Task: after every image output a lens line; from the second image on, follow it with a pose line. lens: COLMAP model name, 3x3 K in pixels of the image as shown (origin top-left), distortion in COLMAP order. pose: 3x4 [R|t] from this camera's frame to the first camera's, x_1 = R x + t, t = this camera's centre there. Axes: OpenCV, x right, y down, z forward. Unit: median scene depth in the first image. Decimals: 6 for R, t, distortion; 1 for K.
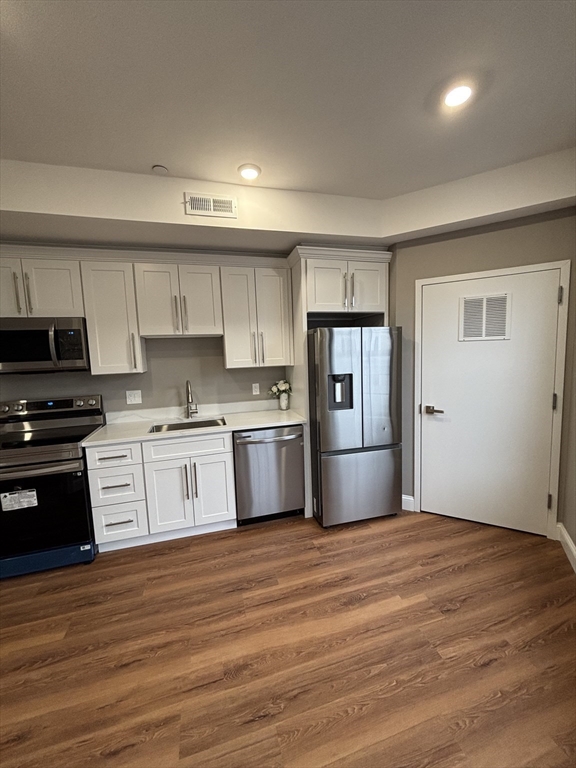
lens RADIAL K [[308.4, 0, 289.2], [0, 308.4, 382.4], [0, 0, 1]] dist [-0.002196, 0.000480]
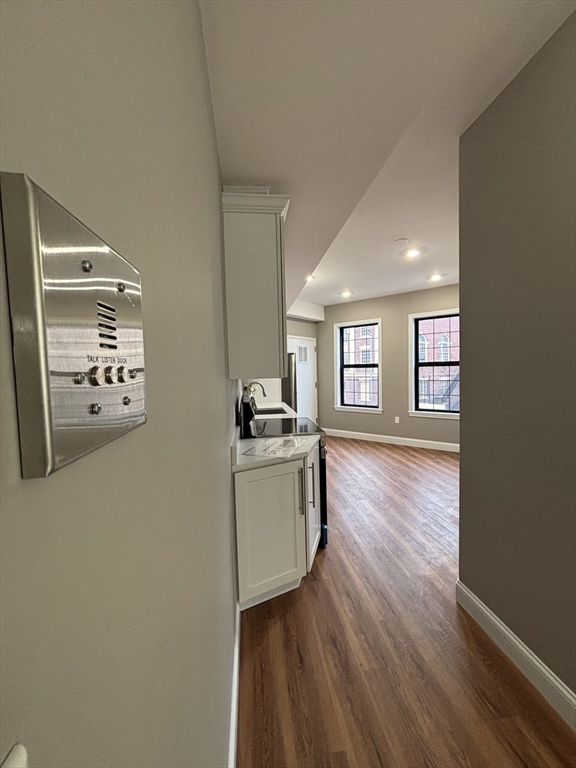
lens RADIAL K [[308.4, 0, 284.8], [0, 308.4, 383.1], [0, 0, 1]] dist [-0.002196, 0.000480]
pose [[0.160242, -0.012156, 0.987003, -2.170018], [0.116863, 0.993125, -0.006741, 0.029494], [-0.980135, 0.116425, 0.160561, 0.867519]]
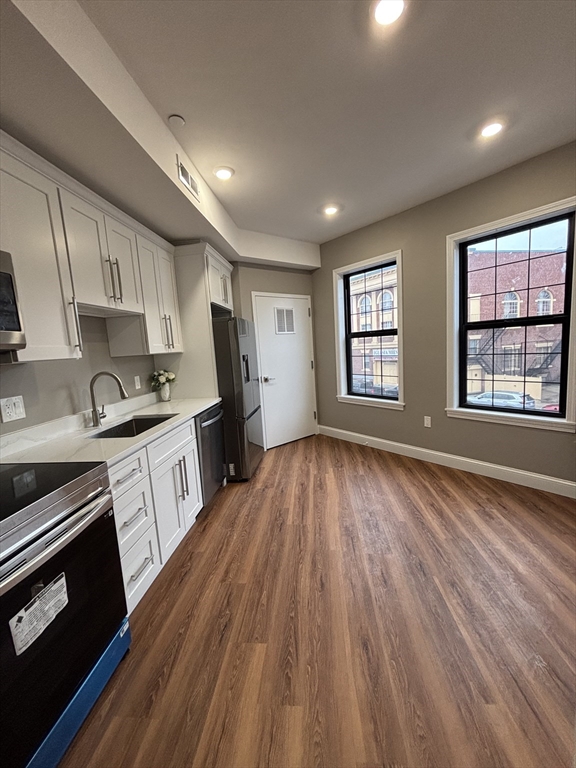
lens RADIAL K [[308.4, 0, 289.4], [0, 308.4, 382.2], [0, 0, 1]] dist [-0.002196, 0.000480]
pose [[0.366346, -0.097552, 0.925351, -1.124252], [0.142195, 0.988677, 0.047933, 0.060910], [-0.919550, 0.114021, 0.376069, 0.418554]]
